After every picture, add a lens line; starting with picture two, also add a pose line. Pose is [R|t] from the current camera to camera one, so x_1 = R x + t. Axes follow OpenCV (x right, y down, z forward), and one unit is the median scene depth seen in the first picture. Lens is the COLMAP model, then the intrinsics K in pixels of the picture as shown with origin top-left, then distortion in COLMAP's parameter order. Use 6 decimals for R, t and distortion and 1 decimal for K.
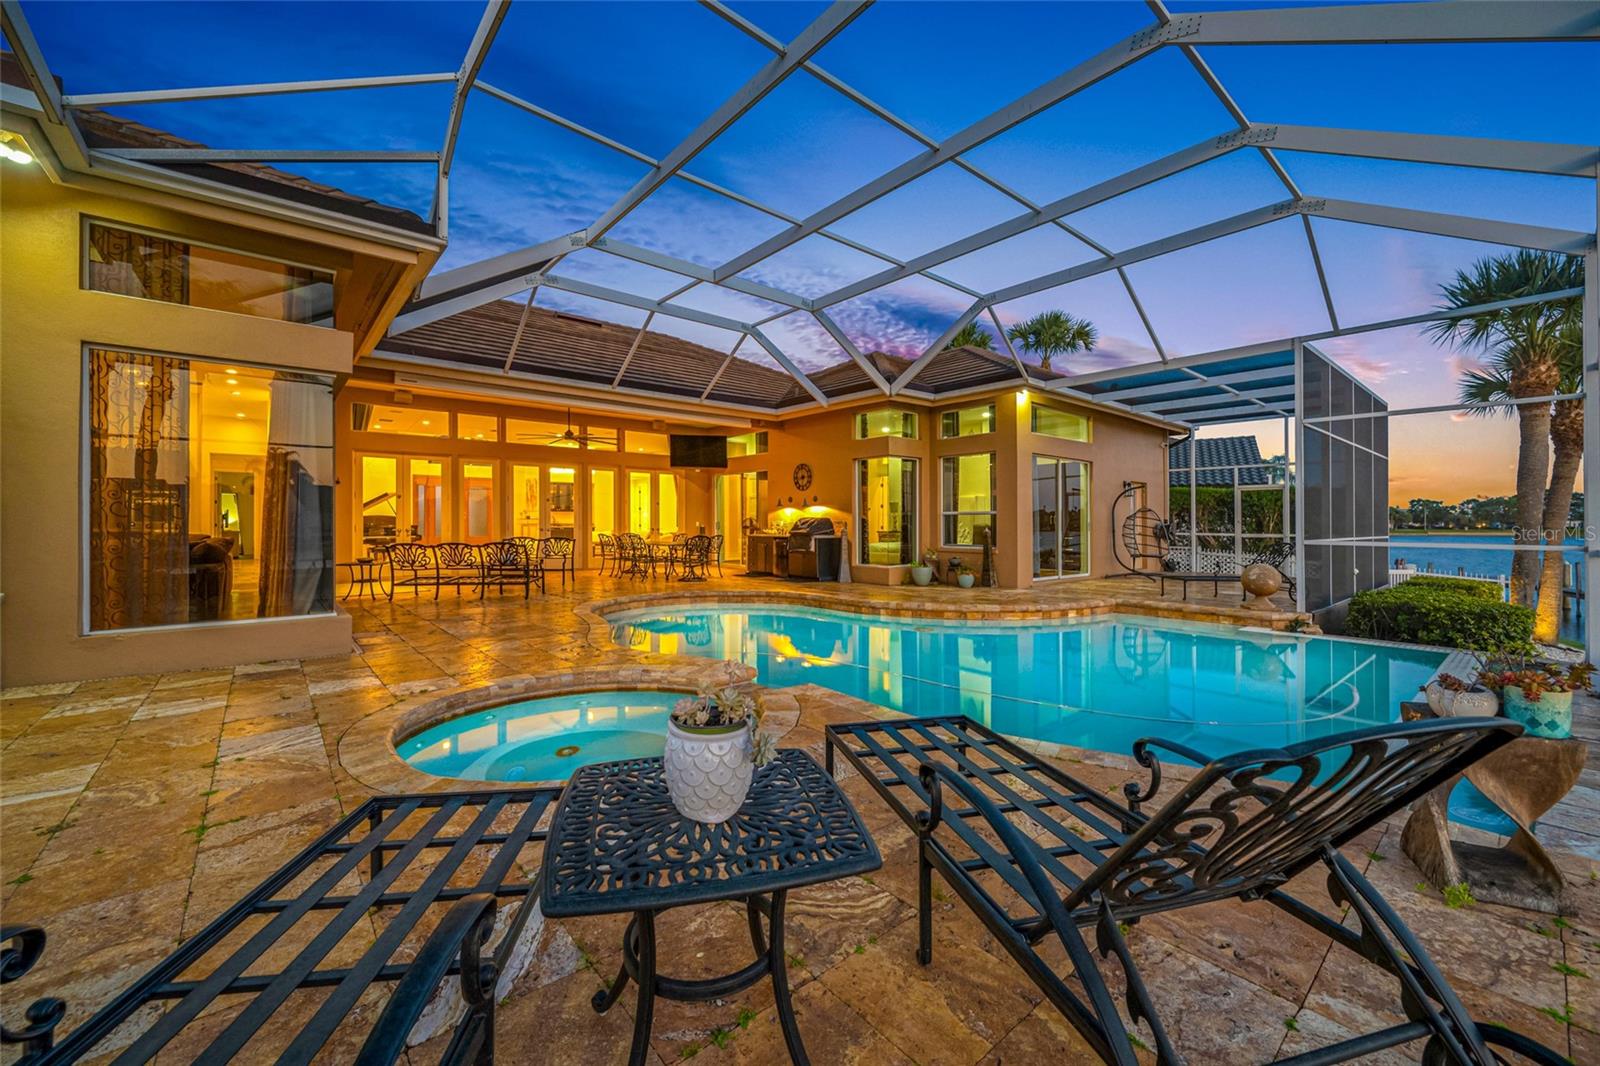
lens RADIAL K [[633.8, 0, 800.1], [0, 633.8, 519.1], [0, 0, 1]] dist [-0.001840, 0.000446]
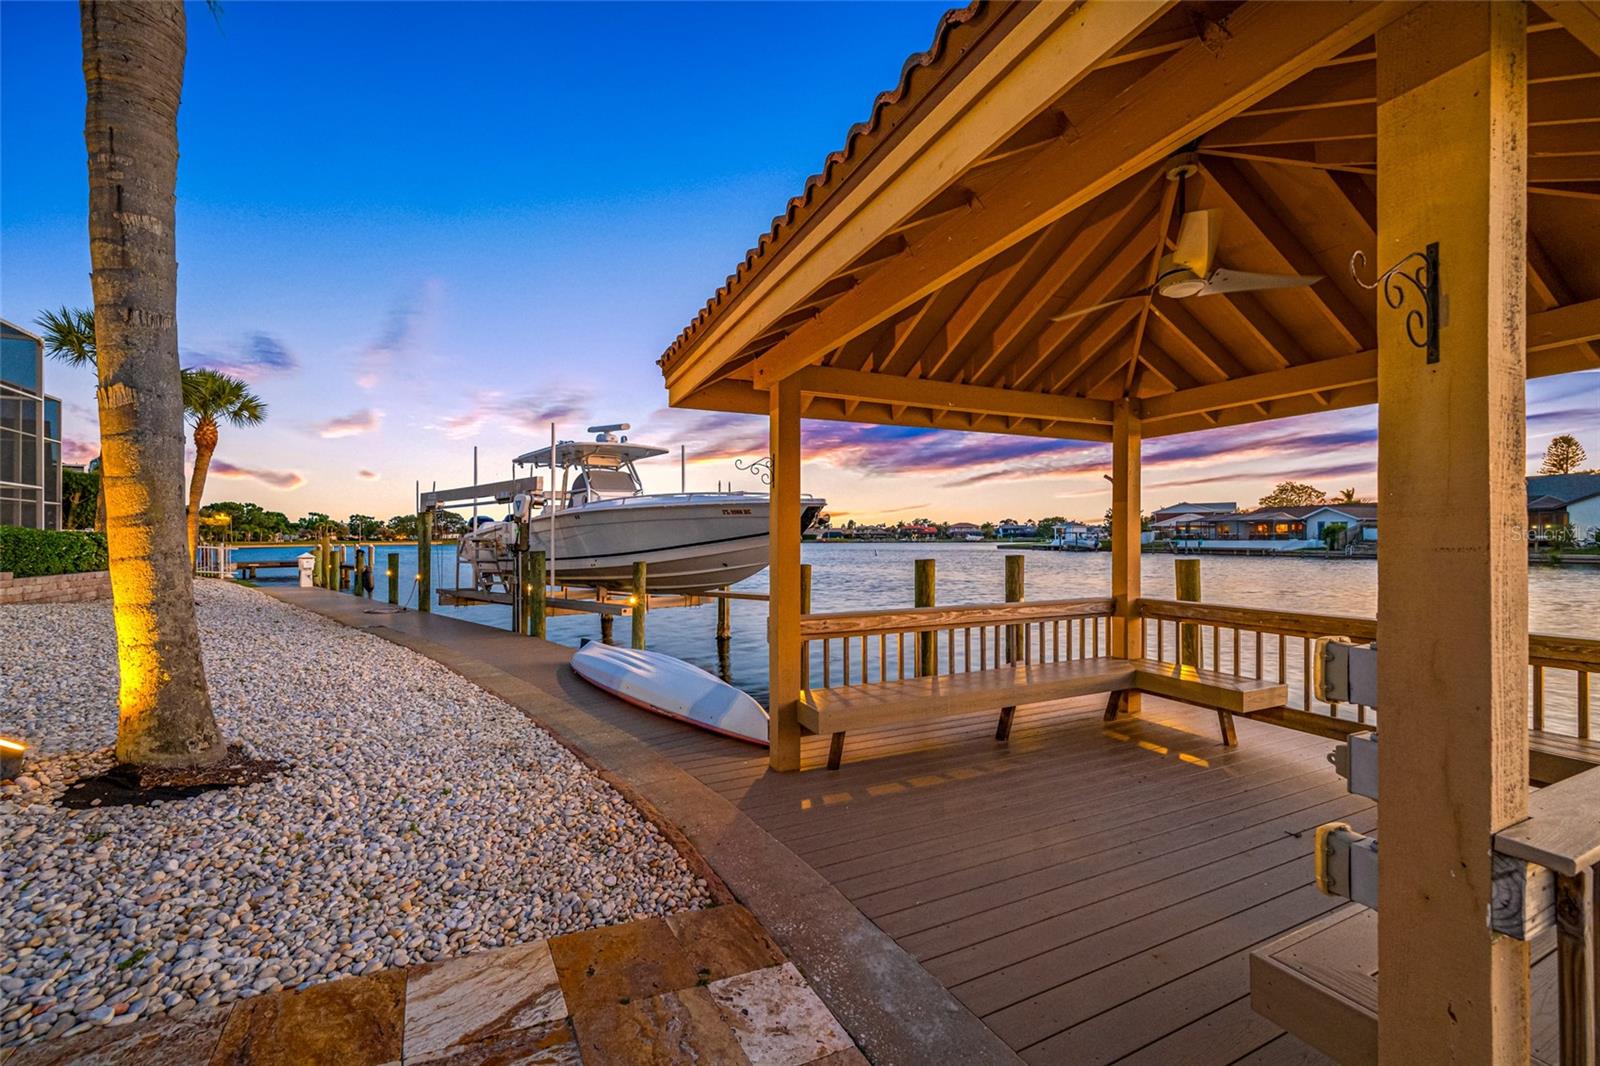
lens RADIAL K [[633.8, 0, 797.2], [0, 633.8, 536.1], [0, 0, 1]] dist [-0.001840, 0.000446]
pose [[0.205024, -0.000270, 0.978757, -0.020987], [-0.003328, 0.999994, 0.000973, 0.096061], [-0.978751, -0.003457, 0.205022, -0.790300]]
